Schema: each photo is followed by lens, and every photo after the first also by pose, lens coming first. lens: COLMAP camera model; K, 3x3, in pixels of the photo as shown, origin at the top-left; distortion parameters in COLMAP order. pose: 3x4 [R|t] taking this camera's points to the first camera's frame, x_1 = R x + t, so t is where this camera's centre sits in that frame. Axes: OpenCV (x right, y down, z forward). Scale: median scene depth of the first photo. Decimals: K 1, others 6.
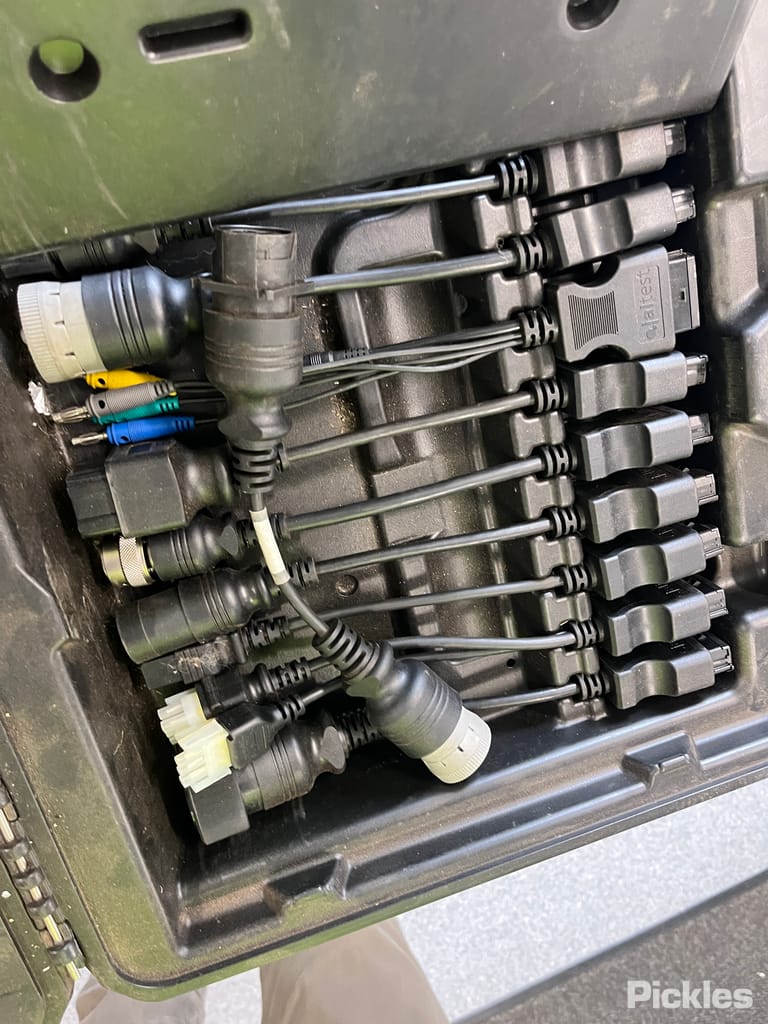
lens RADIAL K [[831.0, 0, 367.5], [0, 831.0, 517.2], [0, 0, 1]] dist [0.036316, -0.076399]
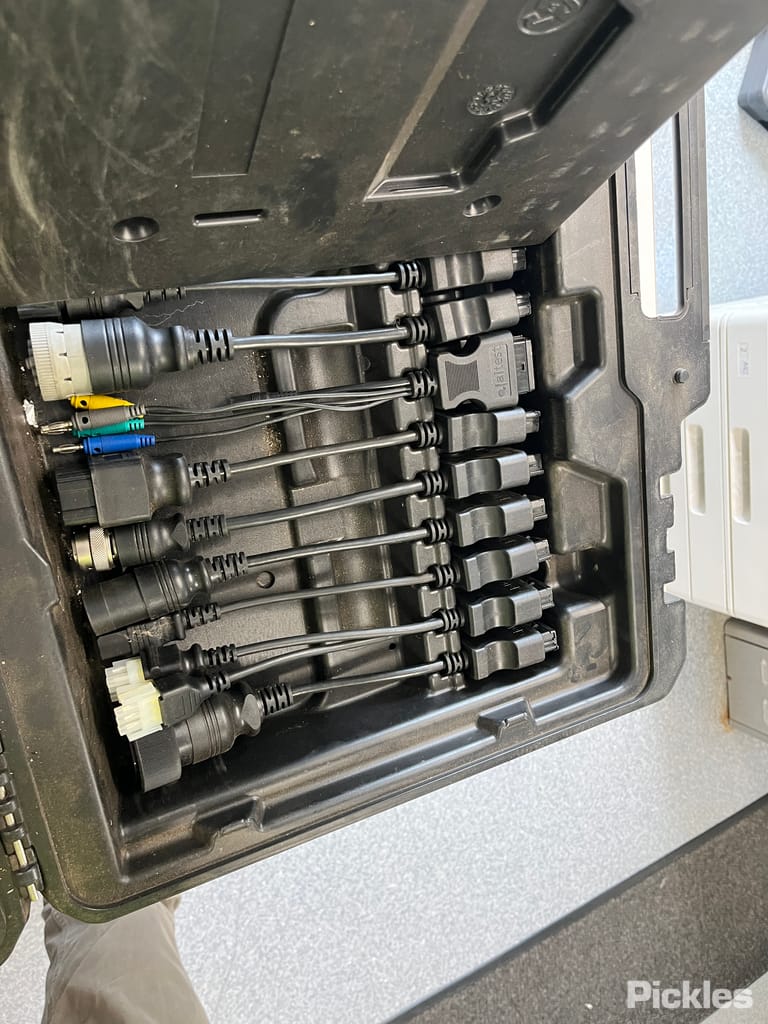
lens RADIAL K [[831.0, 0, 373.5], [0, 831.0, 504.9], [0, 0, 1]] dist [0.036316, -0.076399]
pose [[0.981325, 0.036957, 0.188773, -0.115883], [-0.018981, 0.995185, -0.096160, 0.095806], [-0.191418, 0.090781, 0.977301, -0.276584]]
